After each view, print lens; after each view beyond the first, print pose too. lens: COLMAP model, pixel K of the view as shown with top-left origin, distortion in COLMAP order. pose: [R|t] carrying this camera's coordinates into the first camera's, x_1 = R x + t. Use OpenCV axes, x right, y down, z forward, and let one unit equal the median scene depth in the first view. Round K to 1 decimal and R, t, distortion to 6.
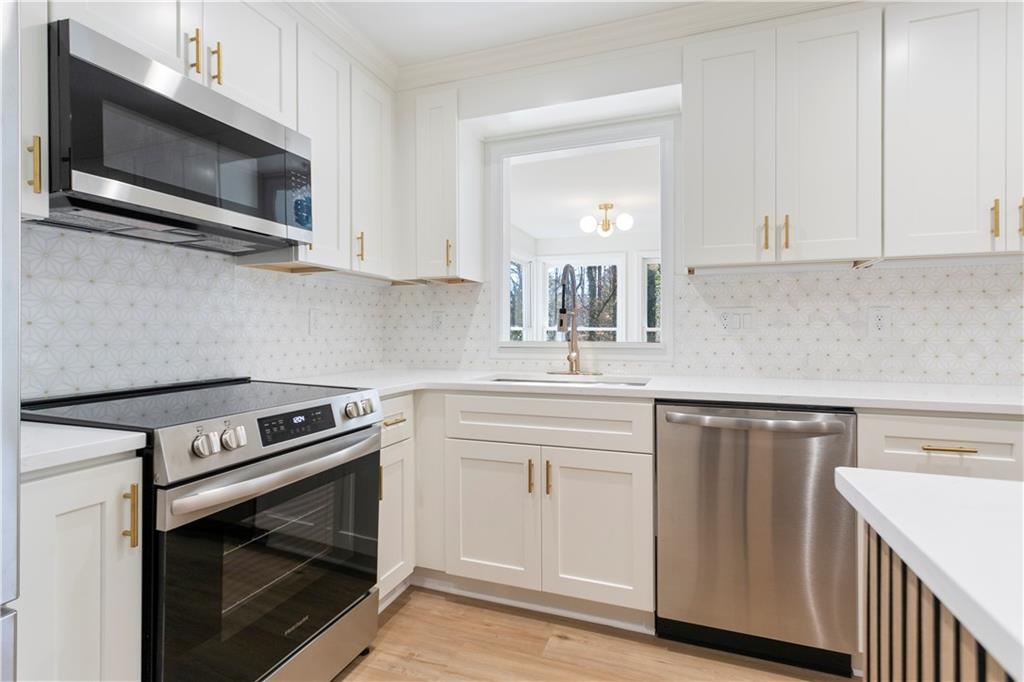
lens RADIAL K [[500.9, 0, 511.1], [0, 500.9, 331.1], [0, 0, 1]] dist [0.004865, -0.000285]
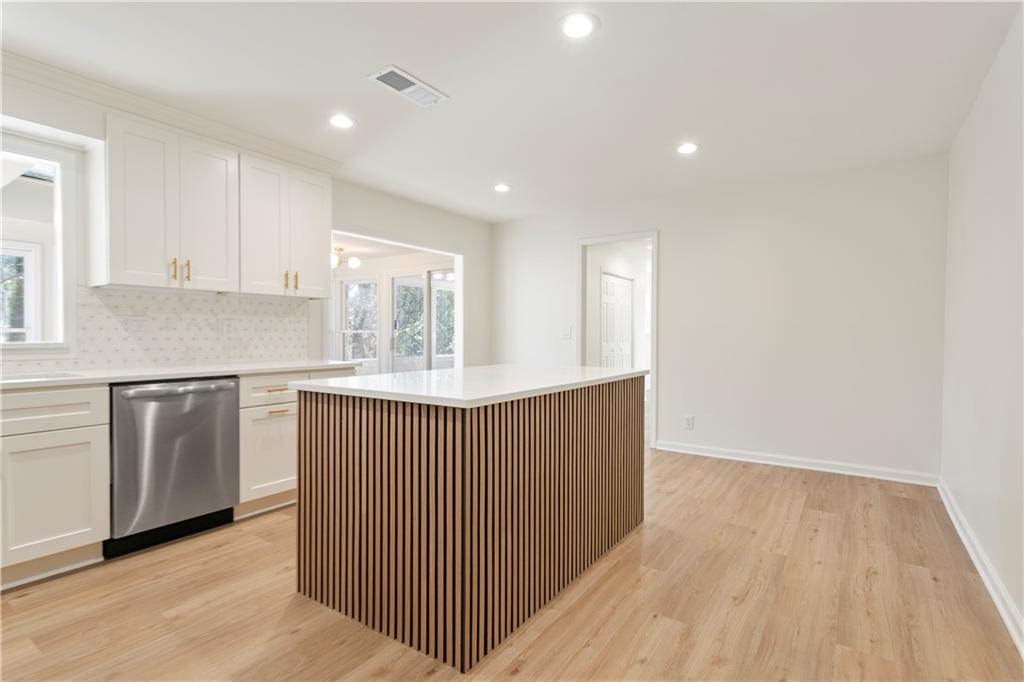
lens RADIAL K [[500.9, 0, 512.2], [0, 500.9, 337.0], [0, 0, 1]] dist [0.004865, -0.000285]
pose [[0.254107, -0.004599, 0.967165, -0.708197], [-0.006379, 0.999959, 0.006431, -0.005299], [-0.967155, -0.007804, 0.254067, -0.378369]]
